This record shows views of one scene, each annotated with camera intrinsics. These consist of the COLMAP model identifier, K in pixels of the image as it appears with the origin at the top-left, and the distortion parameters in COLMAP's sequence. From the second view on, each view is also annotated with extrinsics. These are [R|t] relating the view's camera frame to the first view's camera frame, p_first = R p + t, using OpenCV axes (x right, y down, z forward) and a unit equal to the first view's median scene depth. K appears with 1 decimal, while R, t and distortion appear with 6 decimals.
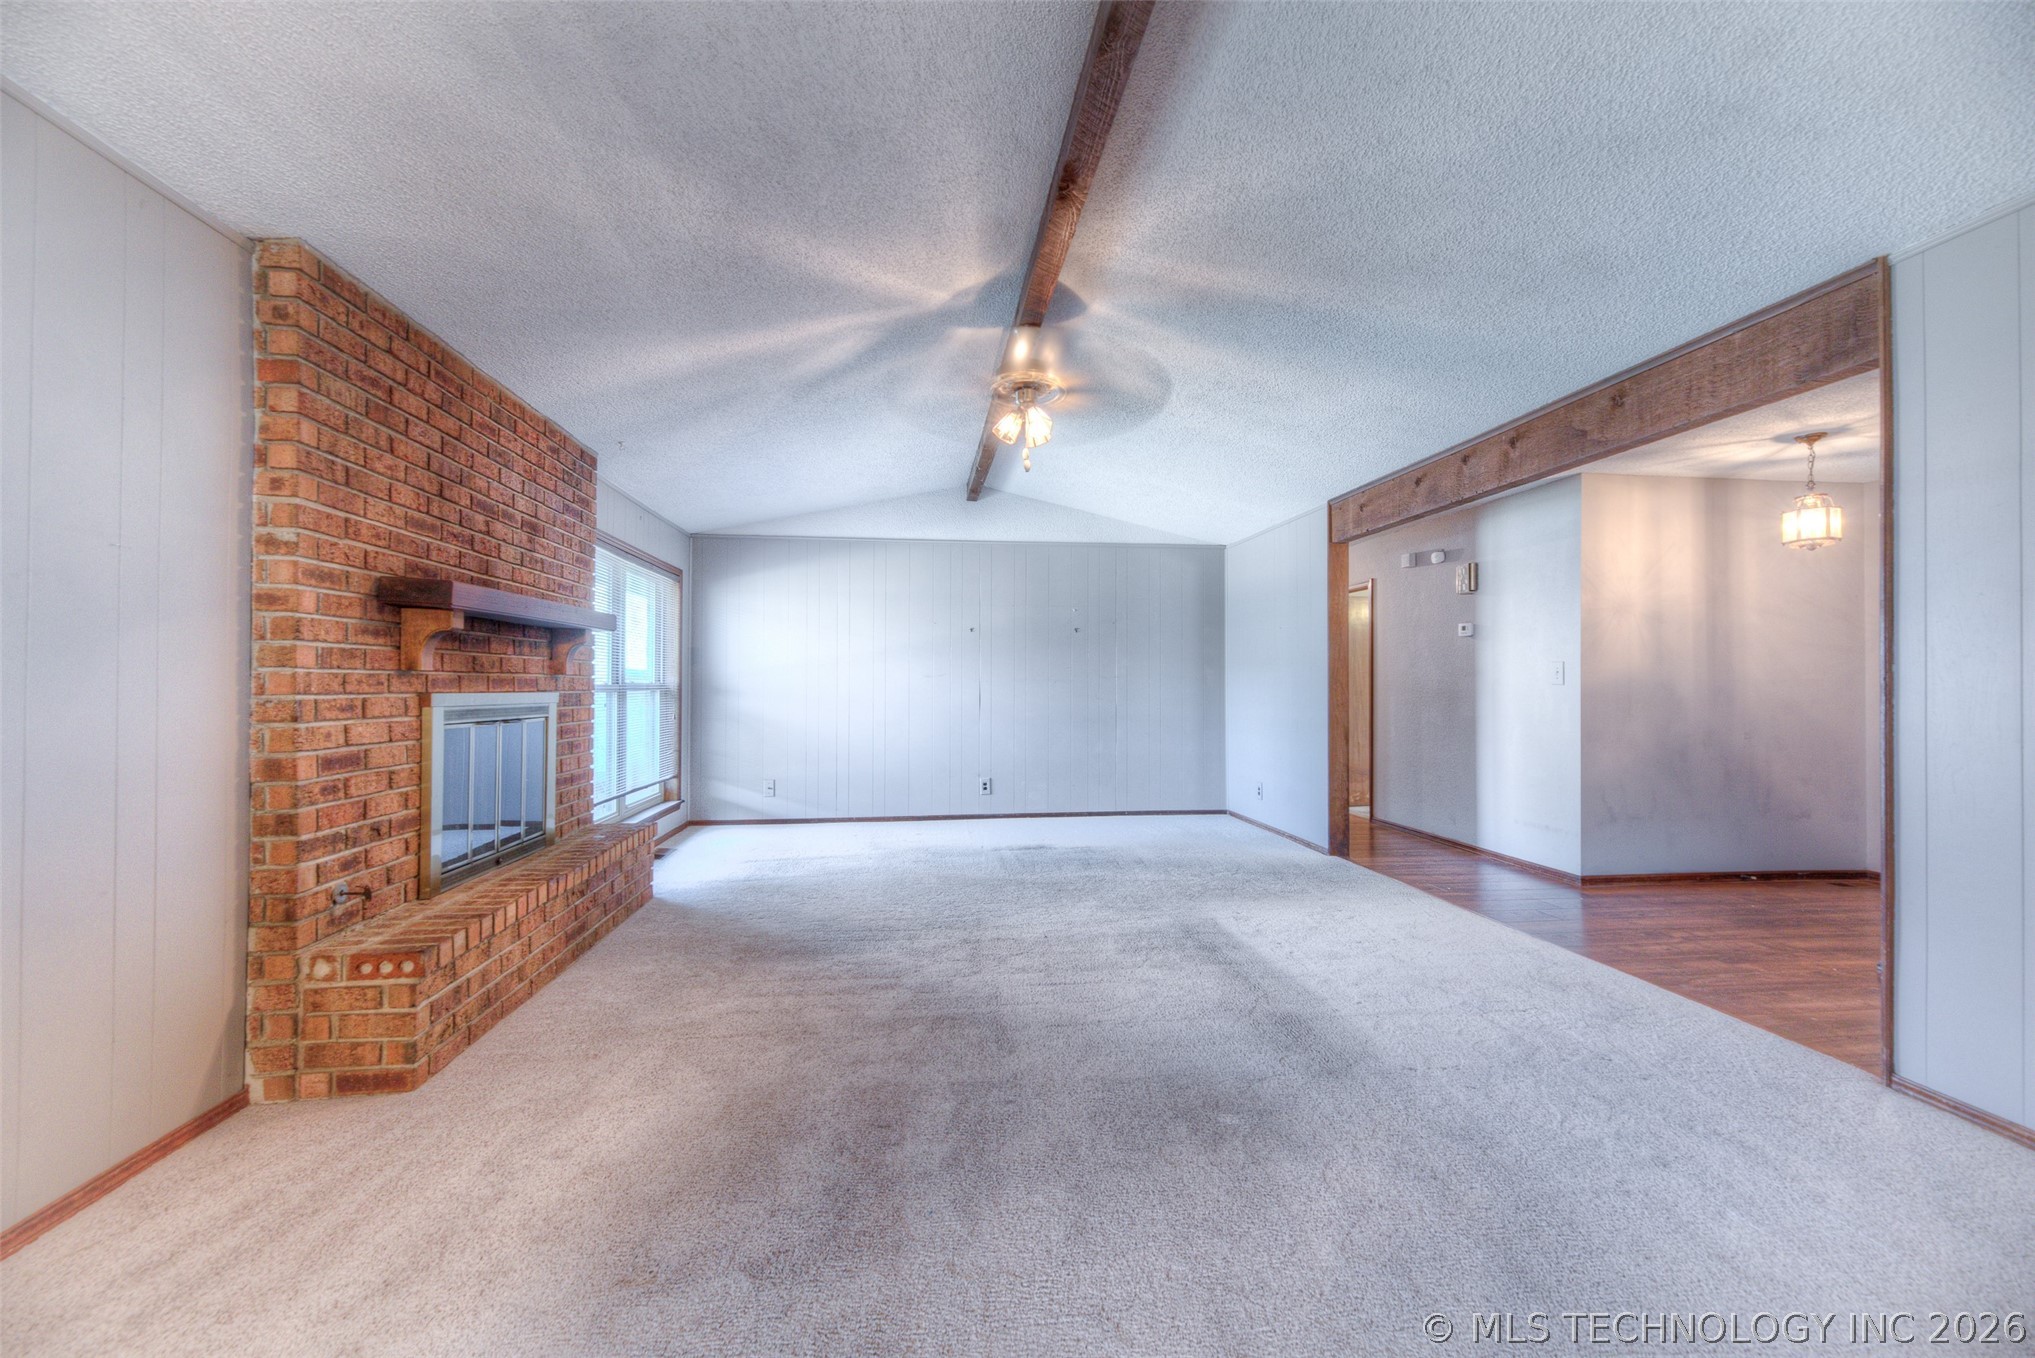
lens RADIAL K [[814.1, 0, 1007.4], [0, 814.1, 676.6], [0, 0, 1]] dist [0.015302, -0.003320]
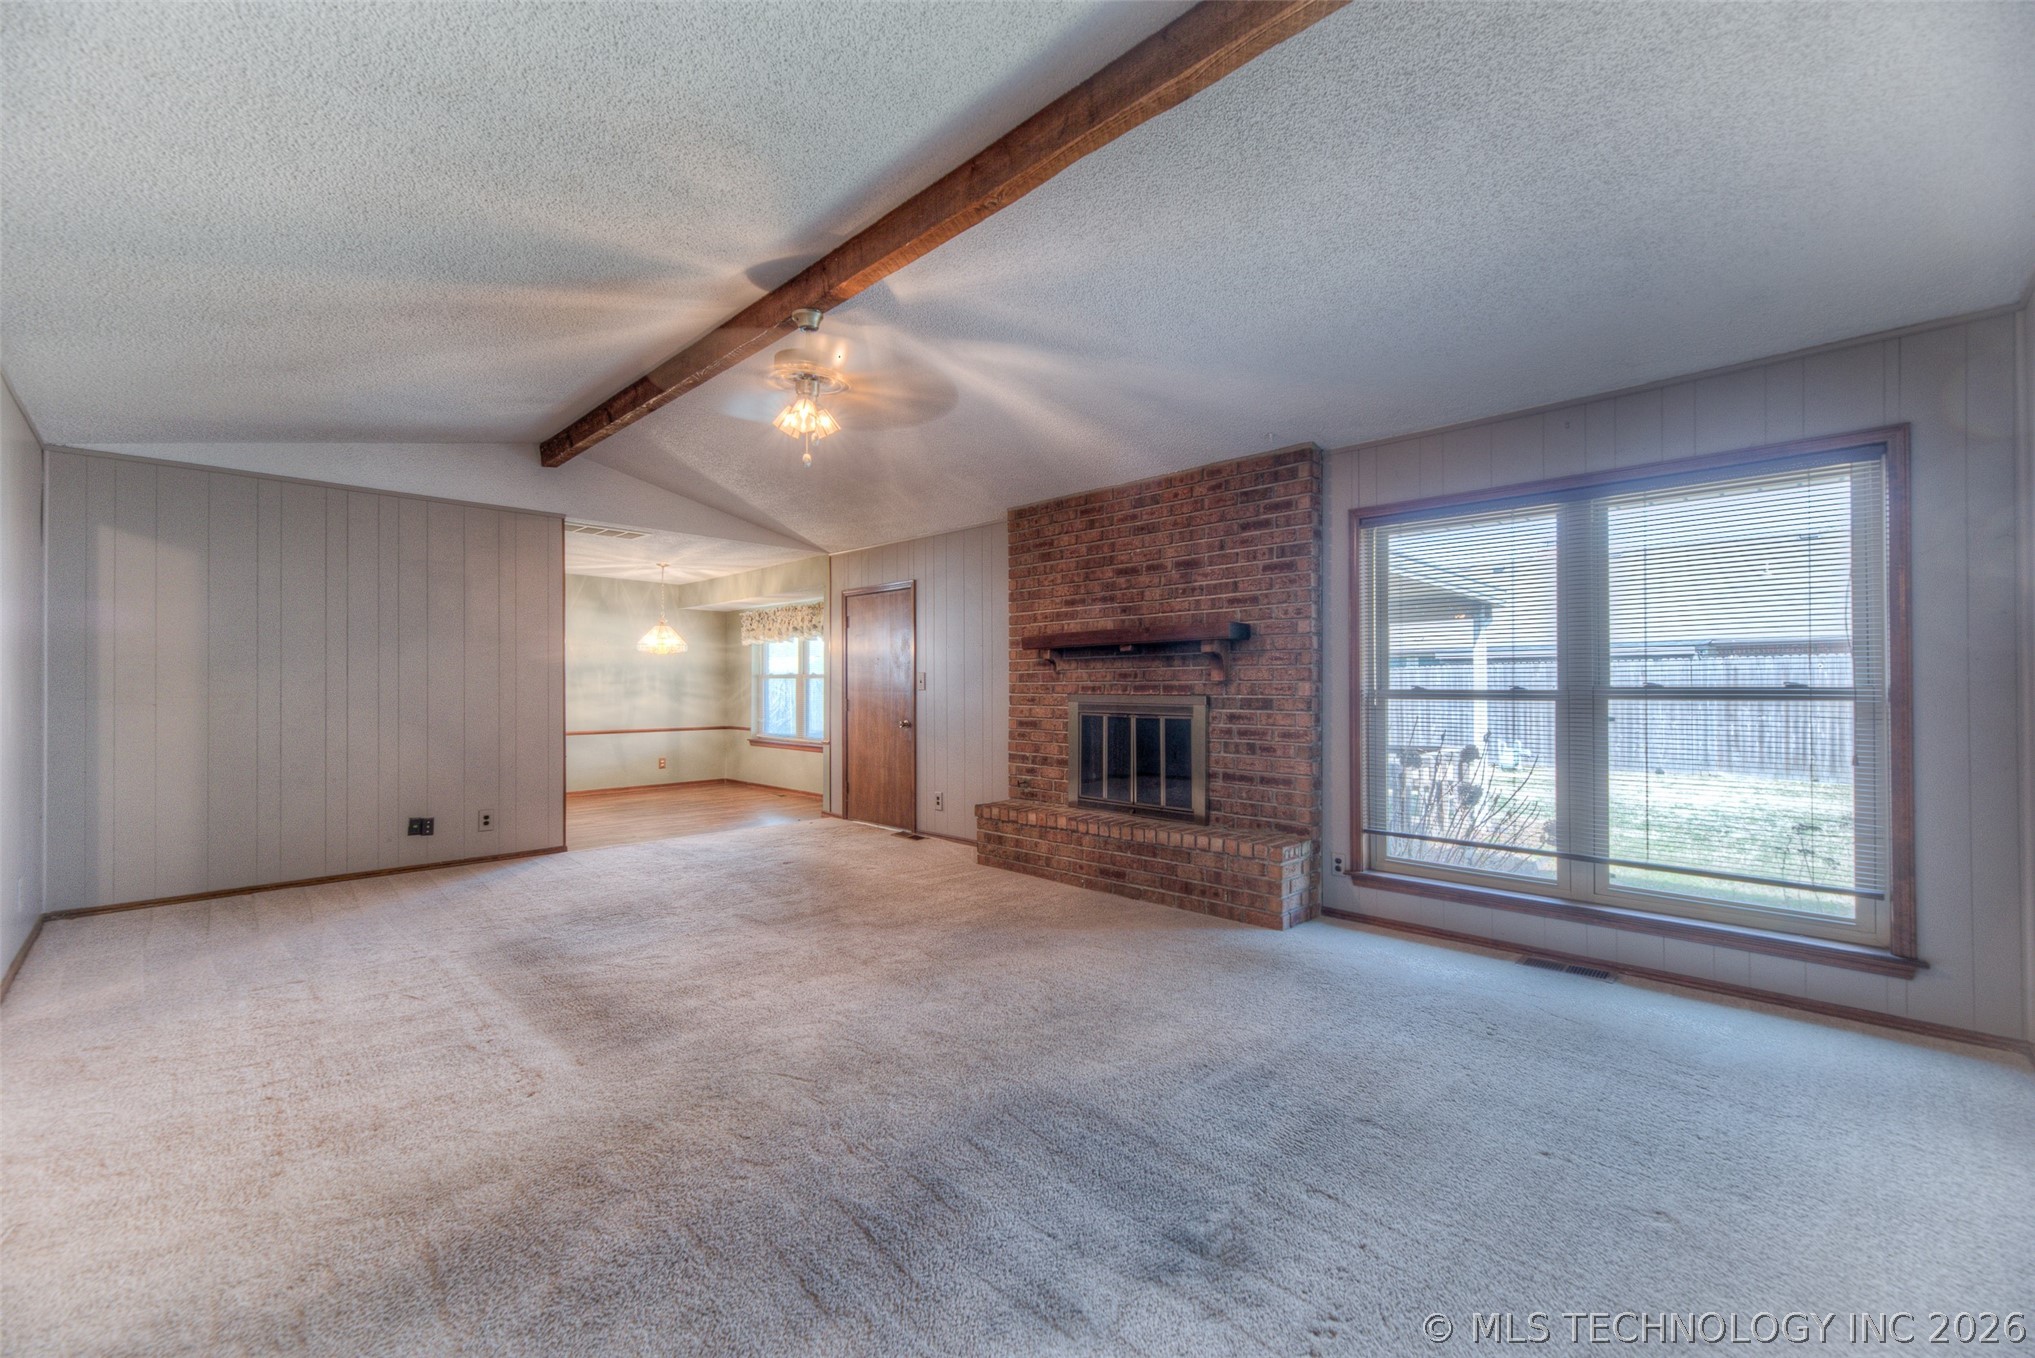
lens RADIAL K [[814.1, 0, 1005.4], [0, 814.1, 672.6], [0, 0, 1]] dist [0.015302, -0.003320]
pose [[-0.779832, -0.011398, -0.625885, 0.558100], [0.006904, 0.999617, -0.026805, 0.021211], [0.625951, -0.025225, -0.779455, 2.408136]]
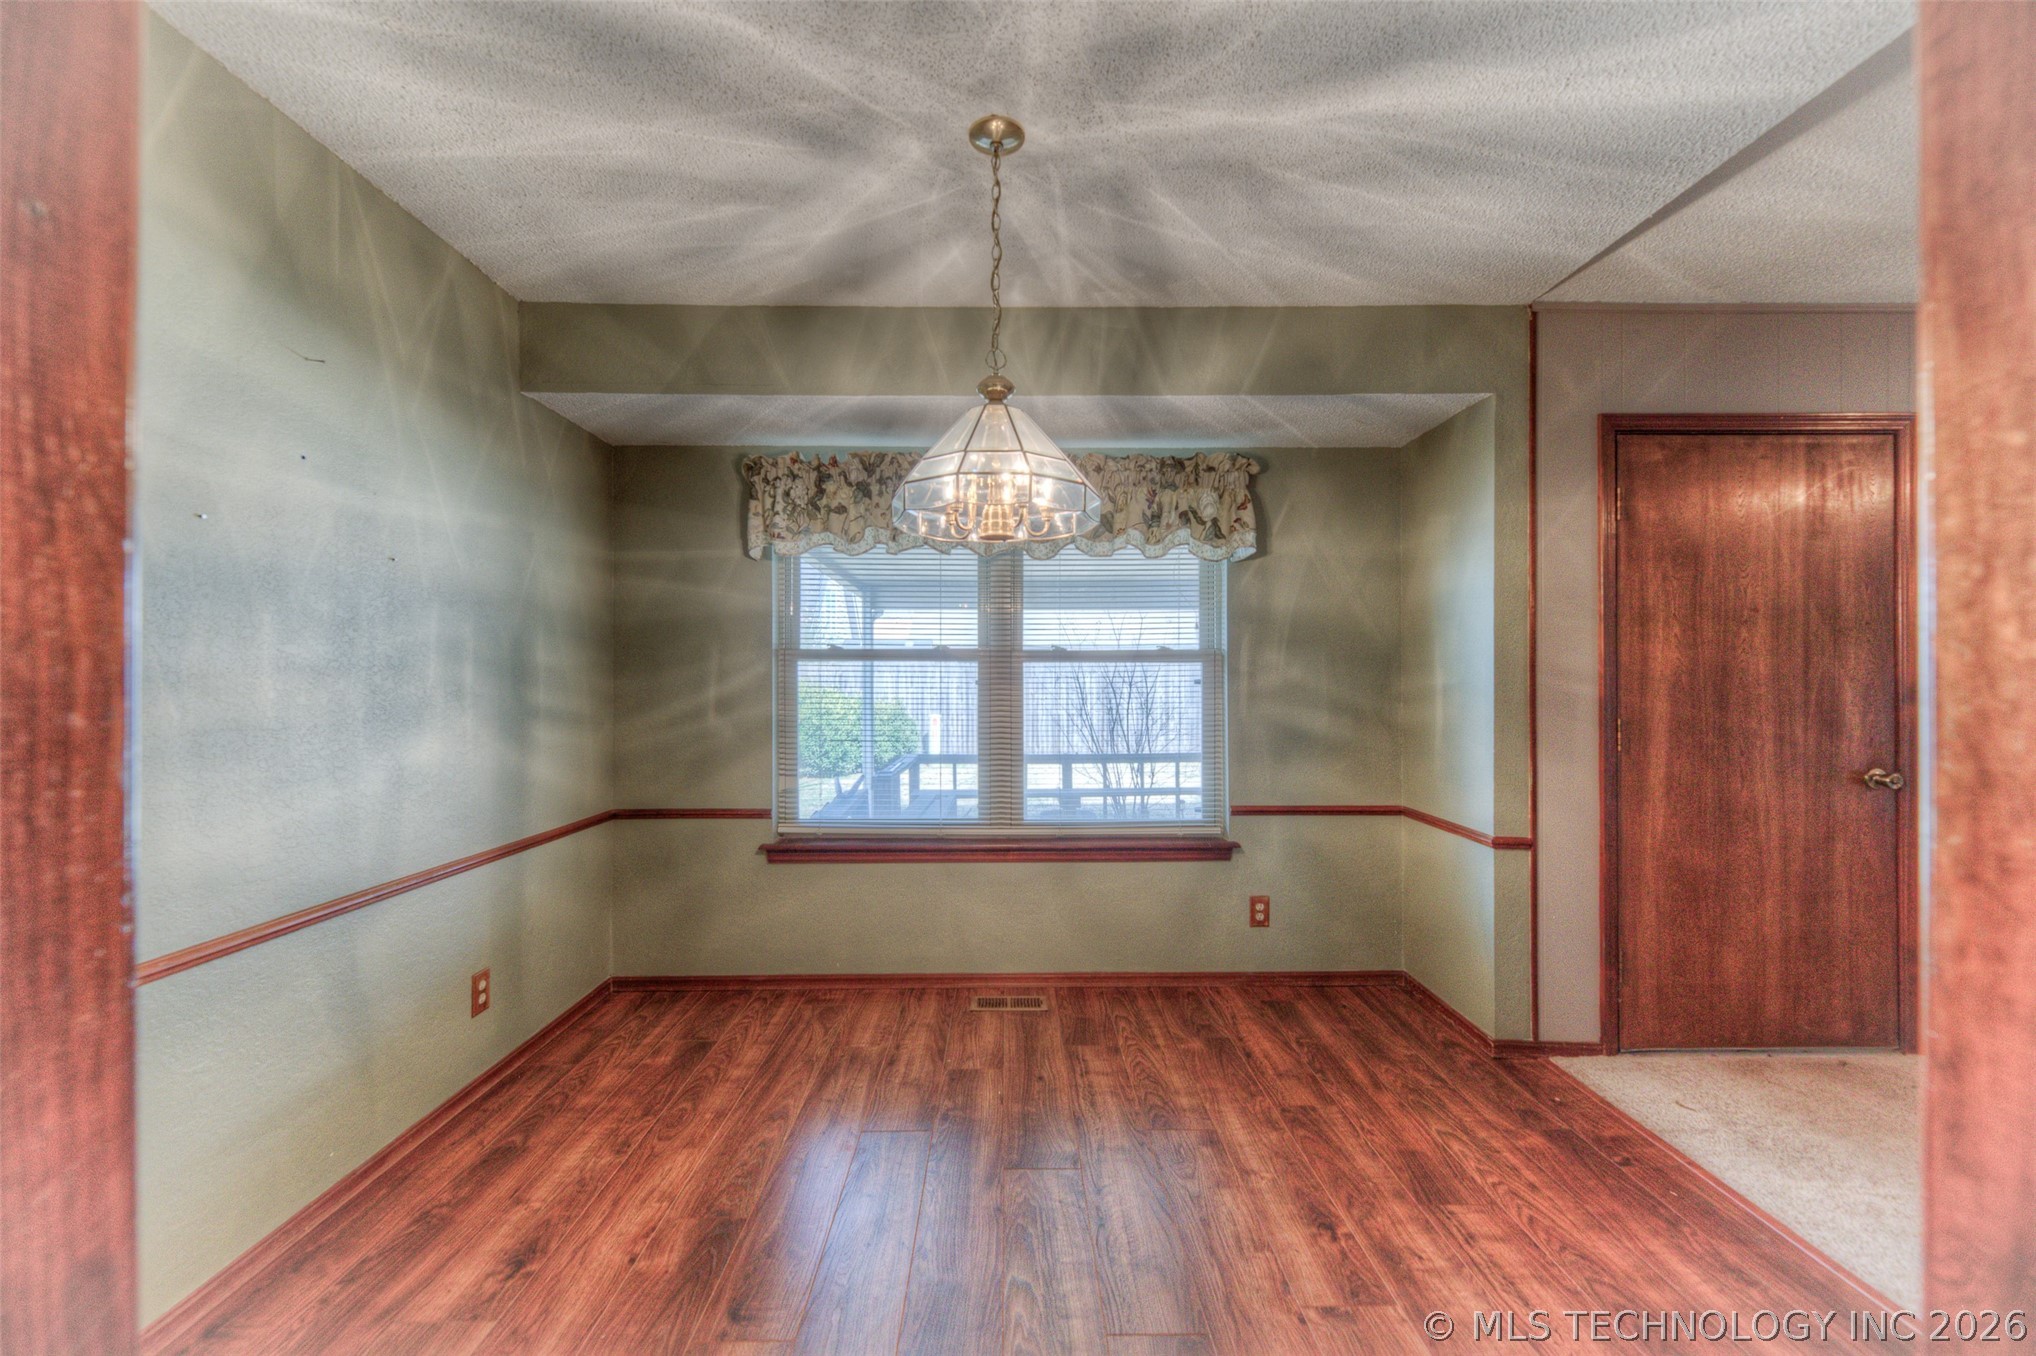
lens RADIAL K [[814.5, 0, 1035.6], [0, 814.5, 681.6], [0, 0, 1]] dist [0.015302, -0.003320]
pose [[-0.090194, -0.000456, -0.995924, 0.336697], [0.015053, 0.999885, -0.001821, -0.016237], [0.995810, -0.015155, -0.090177, -0.521427]]
